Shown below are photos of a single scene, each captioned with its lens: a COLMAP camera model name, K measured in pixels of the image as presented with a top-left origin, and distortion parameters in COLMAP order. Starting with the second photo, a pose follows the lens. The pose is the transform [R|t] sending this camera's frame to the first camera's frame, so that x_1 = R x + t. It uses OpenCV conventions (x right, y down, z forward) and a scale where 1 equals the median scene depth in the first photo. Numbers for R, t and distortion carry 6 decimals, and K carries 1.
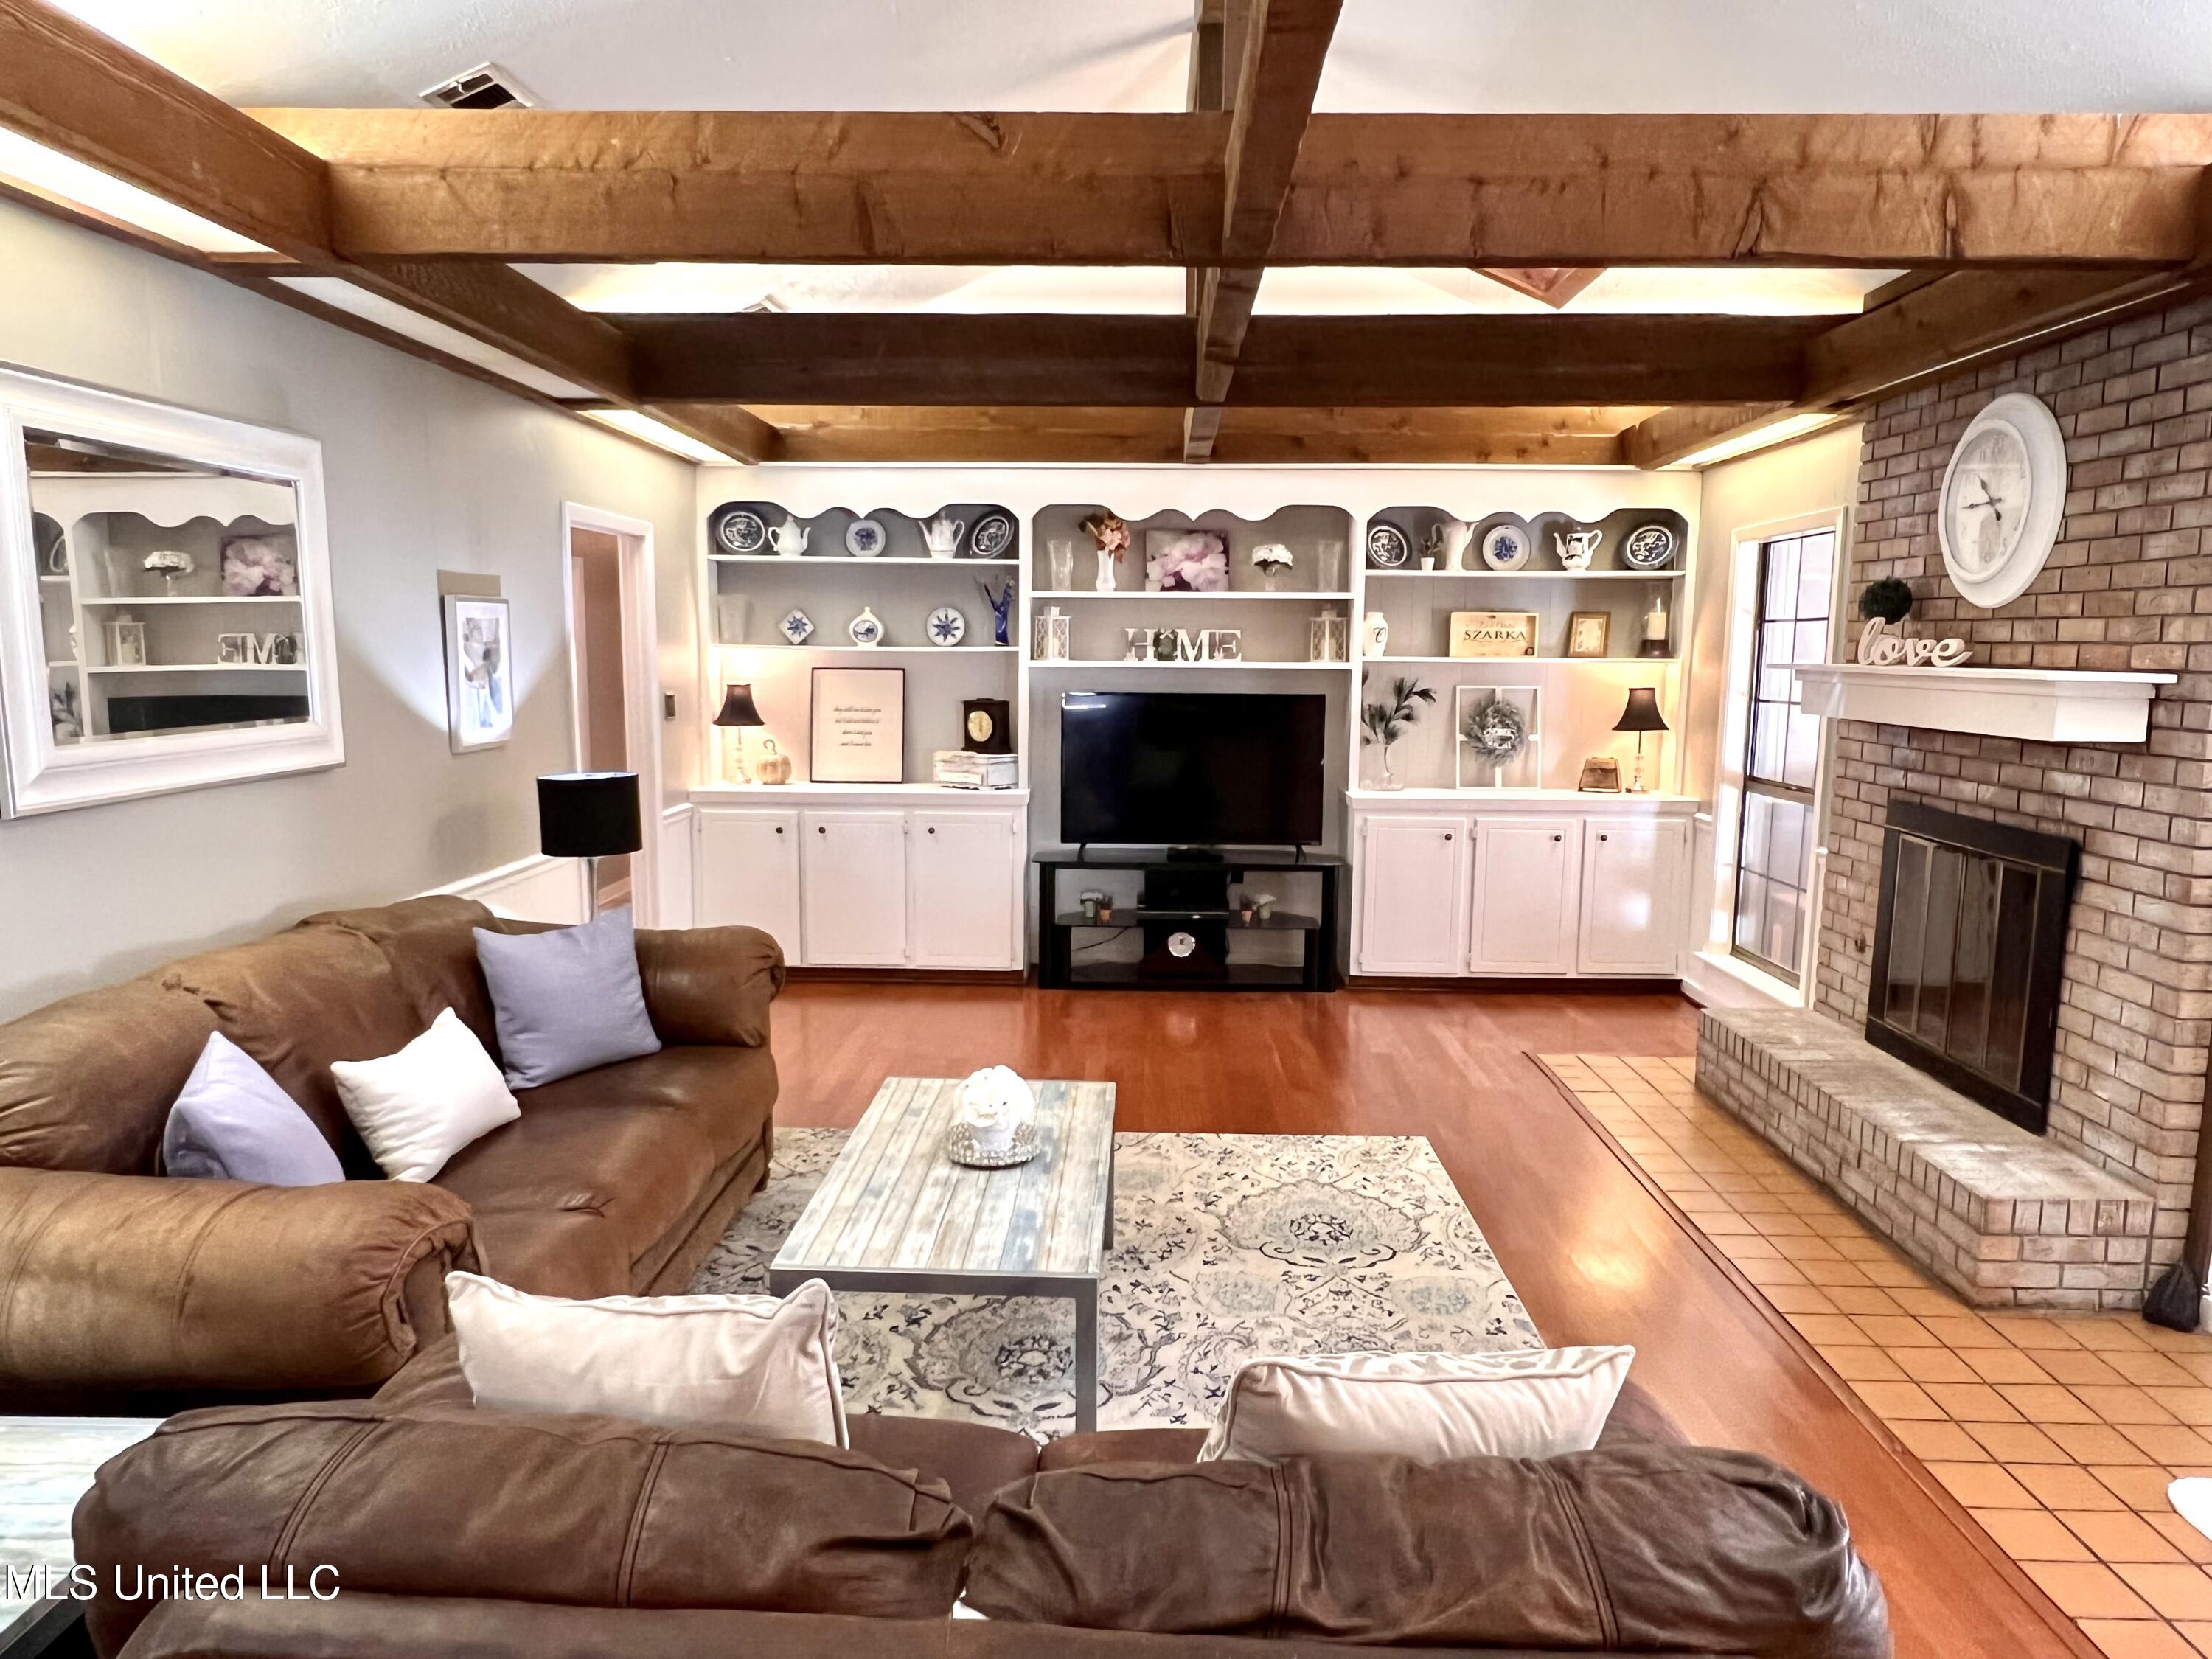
lens RADIAL K [[1470.8, 0, 1104.8], [0, 1470.8, 813.9], [0, 0, 1]] dist [0.002568, 0.000334]
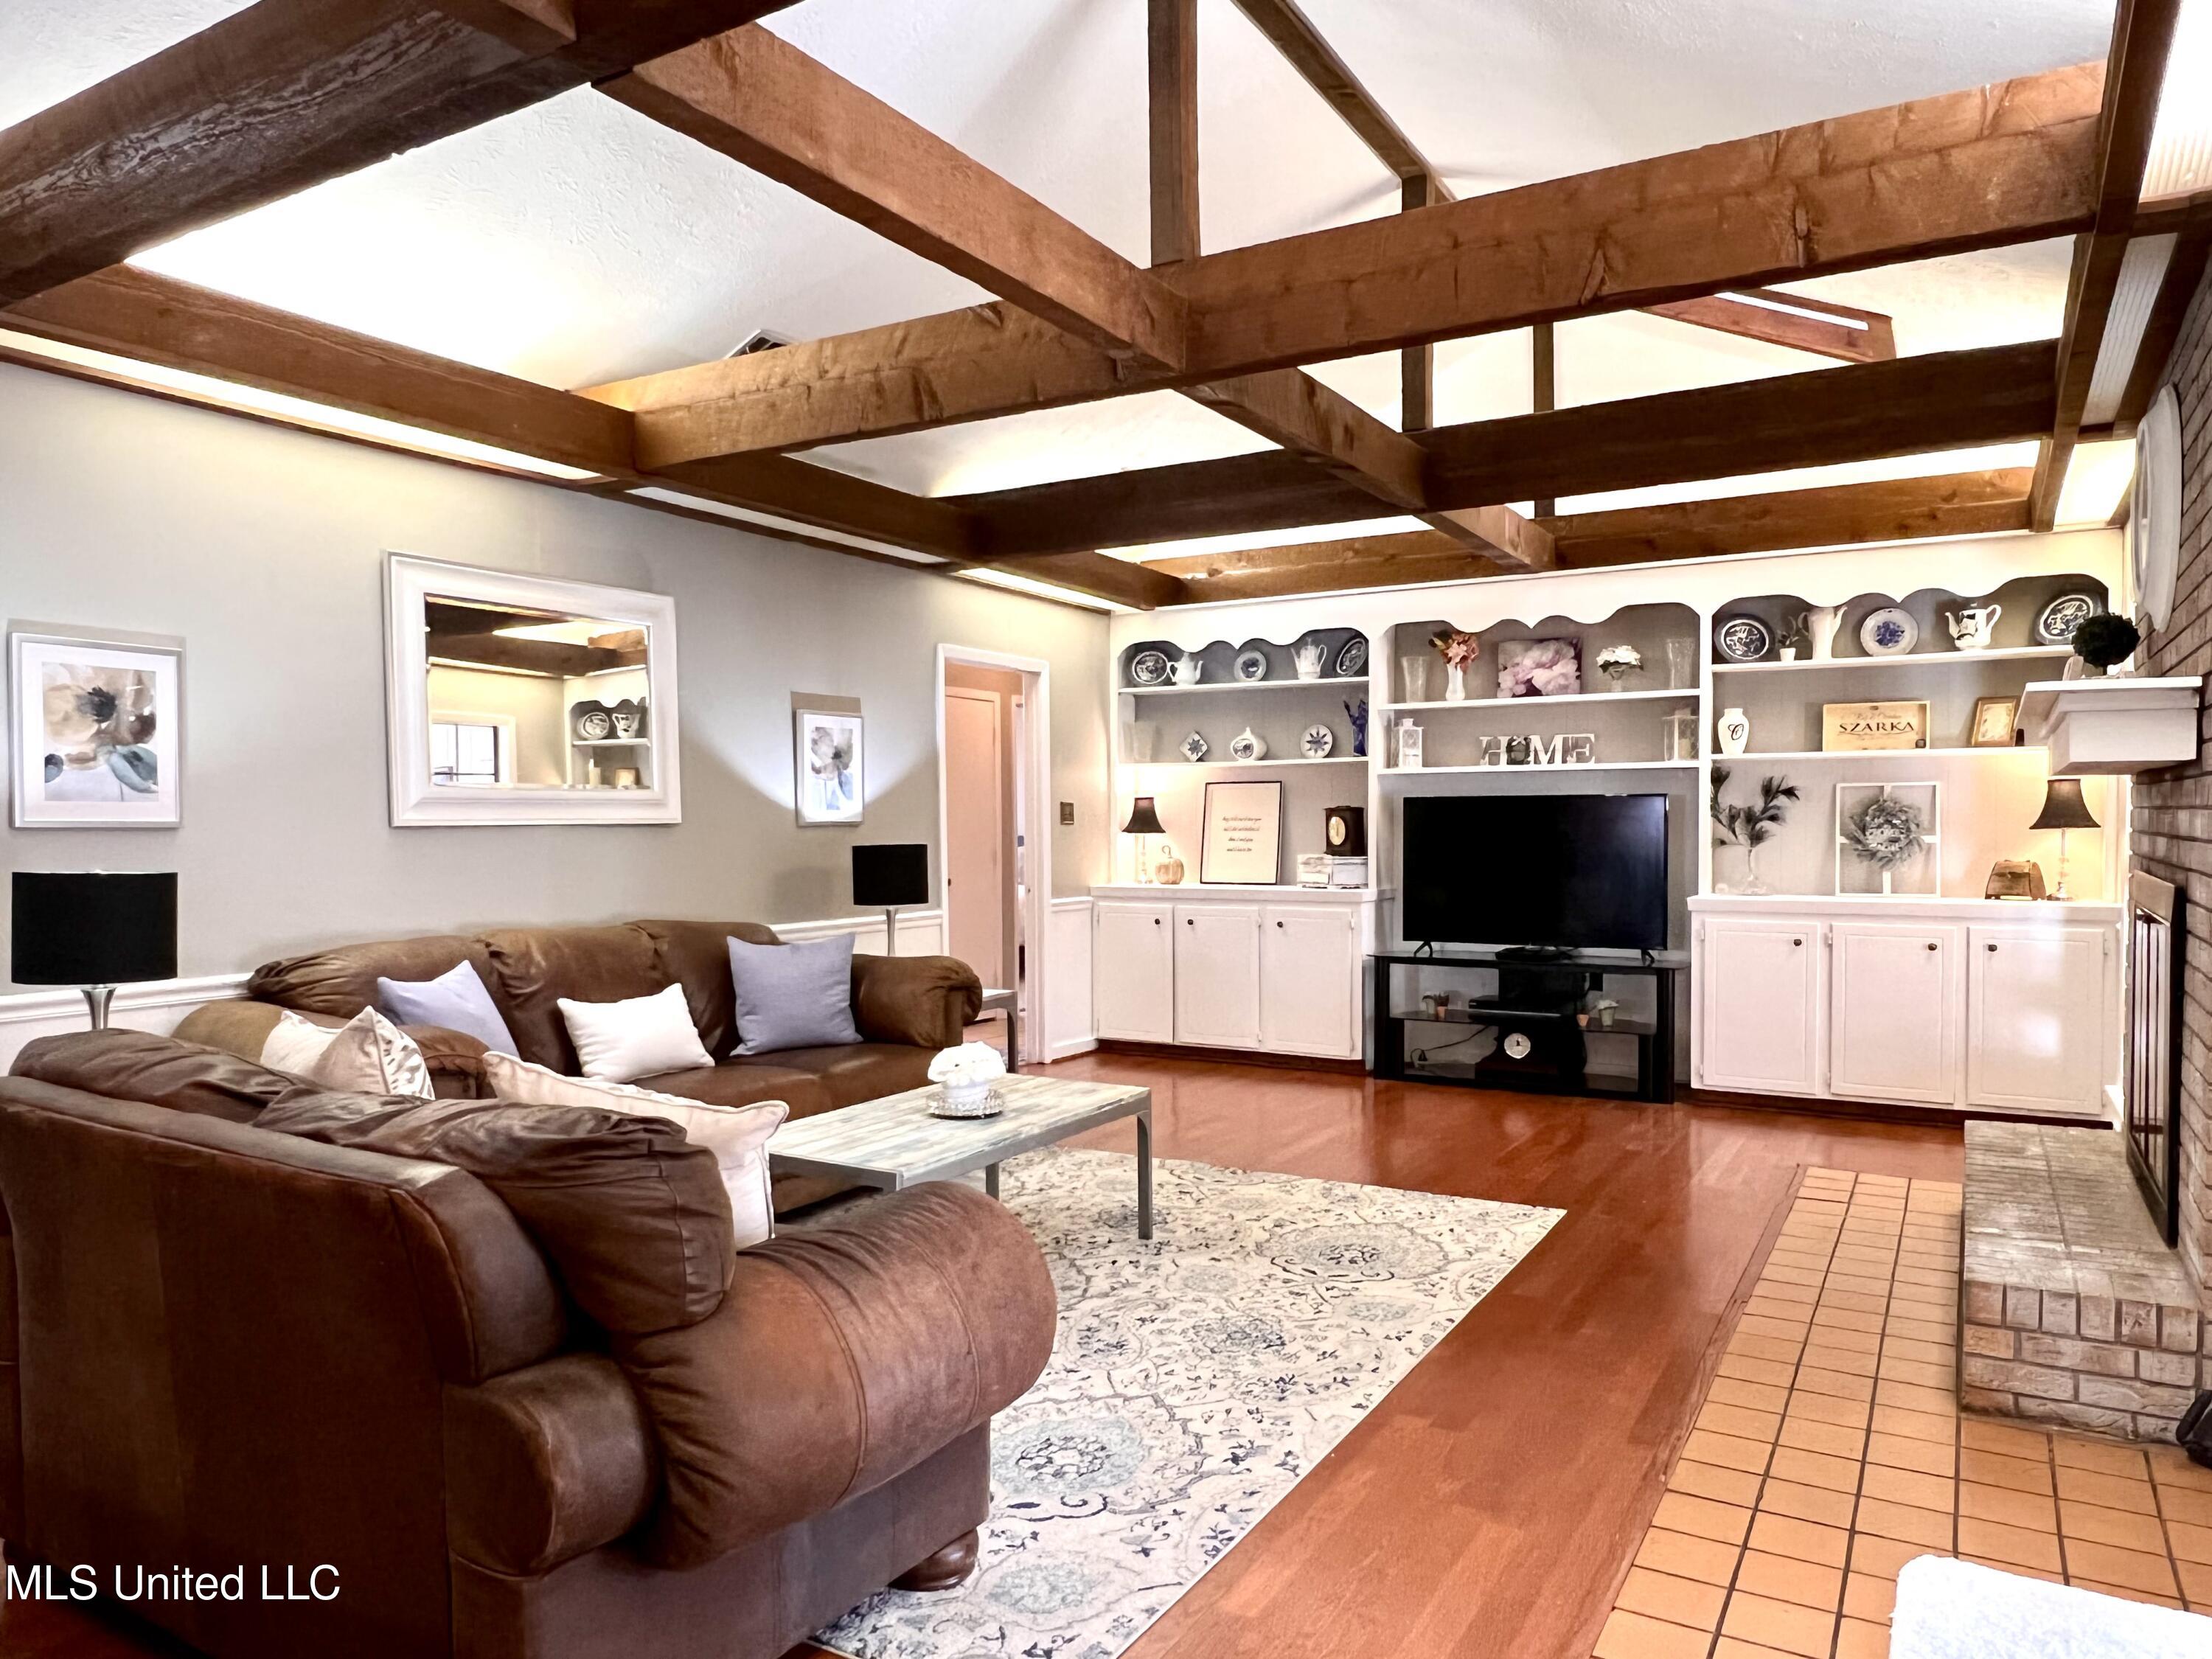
lens RADIAL K [[1465.3, 0, 1106.0], [0, 1465.3, 829.5], [0, 0, 1]] dist [0.001307, 0.001567]
pose [[0.875858, -0.009062, -0.482485, 0.291256], [-0.042910, 0.994401, -0.096572, 0.051397], [0.480658, 0.105287, 0.870564, -0.016822]]
